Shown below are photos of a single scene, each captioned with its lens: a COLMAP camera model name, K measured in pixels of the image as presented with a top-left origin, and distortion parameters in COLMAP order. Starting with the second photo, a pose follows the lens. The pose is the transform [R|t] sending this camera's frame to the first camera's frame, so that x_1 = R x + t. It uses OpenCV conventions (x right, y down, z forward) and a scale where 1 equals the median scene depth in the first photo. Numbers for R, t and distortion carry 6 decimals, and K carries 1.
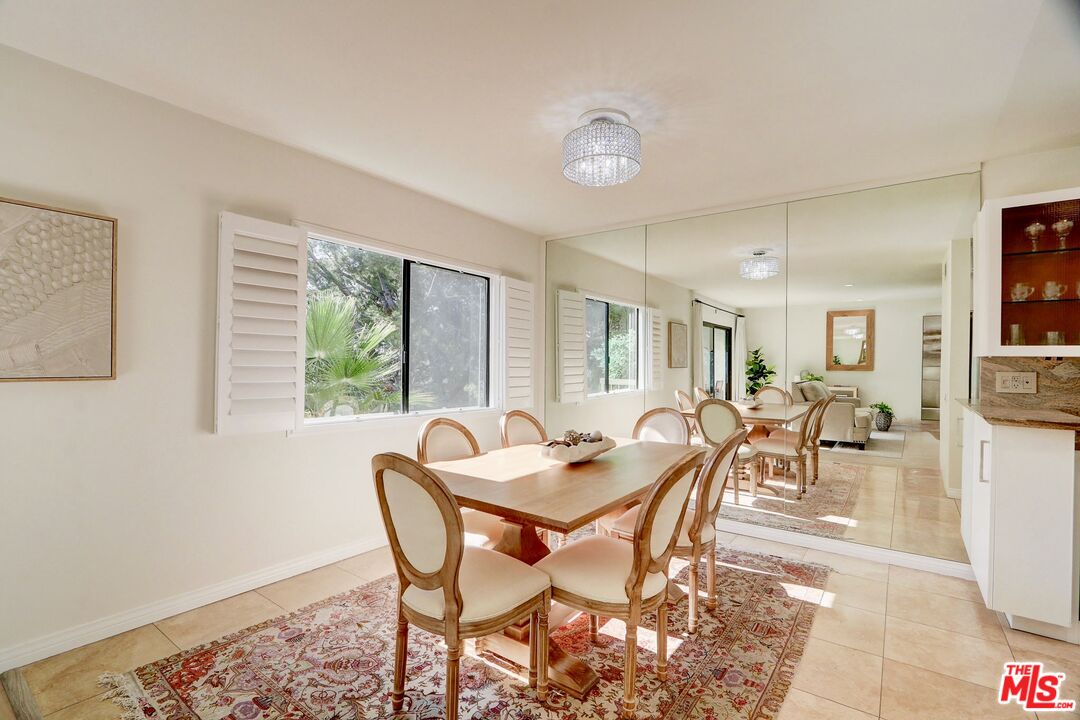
lens RADIAL K [[497.6, 0, 515.4], [0, 497.6, 366.1], [0, 0, 1]] dist [-0.005616, -0.000760]
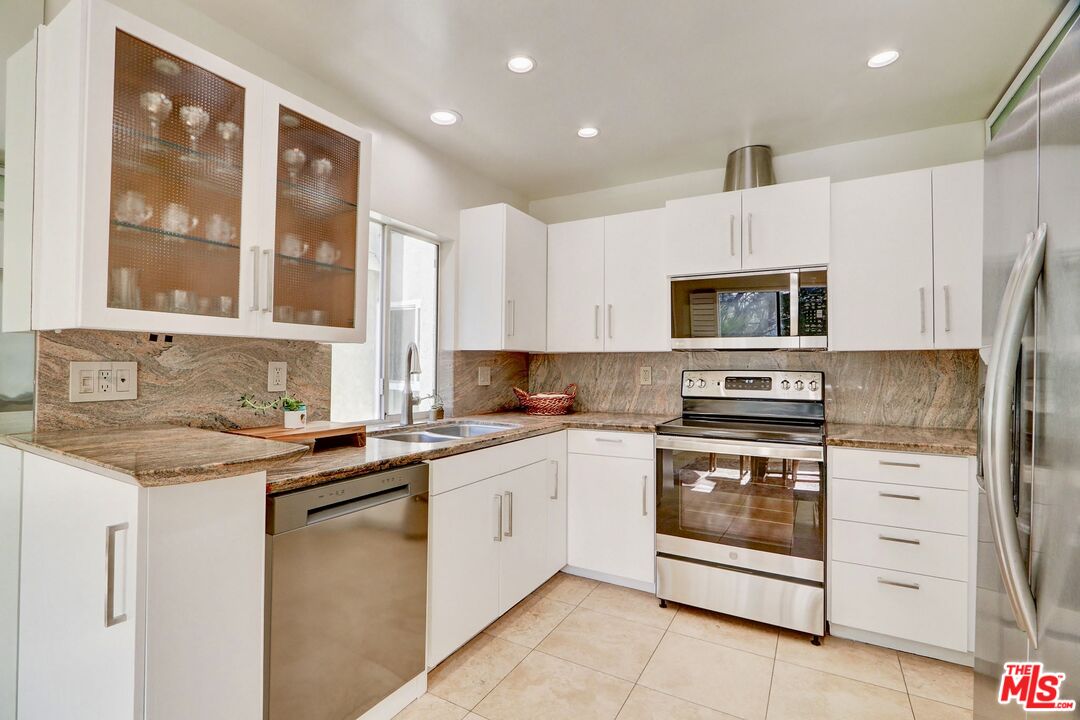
lens RADIAL K [[497.6, 0, 534.3], [0, 497.6, 357.0], [0, 0, 1]] dist [-0.005616, -0.000760]
pose [[-0.126968, 0.002332, 0.991904, 0.417889], [-0.002602, 0.999993, -0.002685, 0.007085], [-0.991903, -0.002922, -0.126961, 0.604392]]
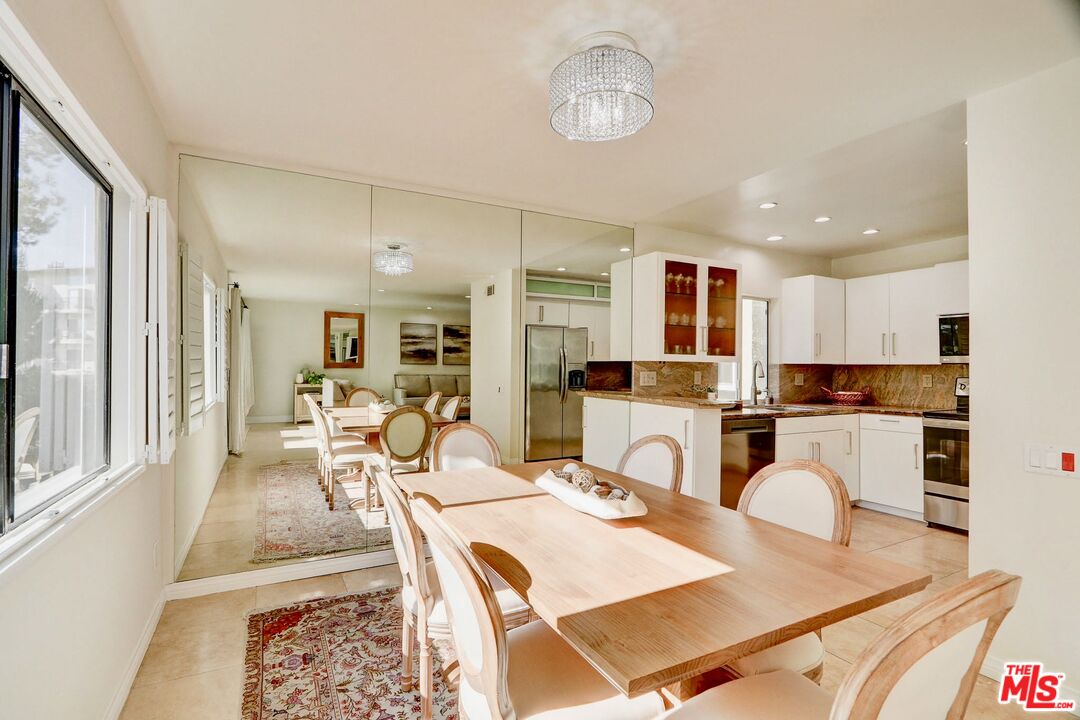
lens RADIAL K [[497.6, 0, 534.0], [0, 497.6, 356.4], [0, 0, 1]] dist [-0.005616, -0.000760]
pose [[0.427060, 0.009346, 0.904175, -0.482654], [0.001290, 0.999939, -0.010946, -0.017573], [-0.904222, 0.005841, 0.427022, 0.673476]]
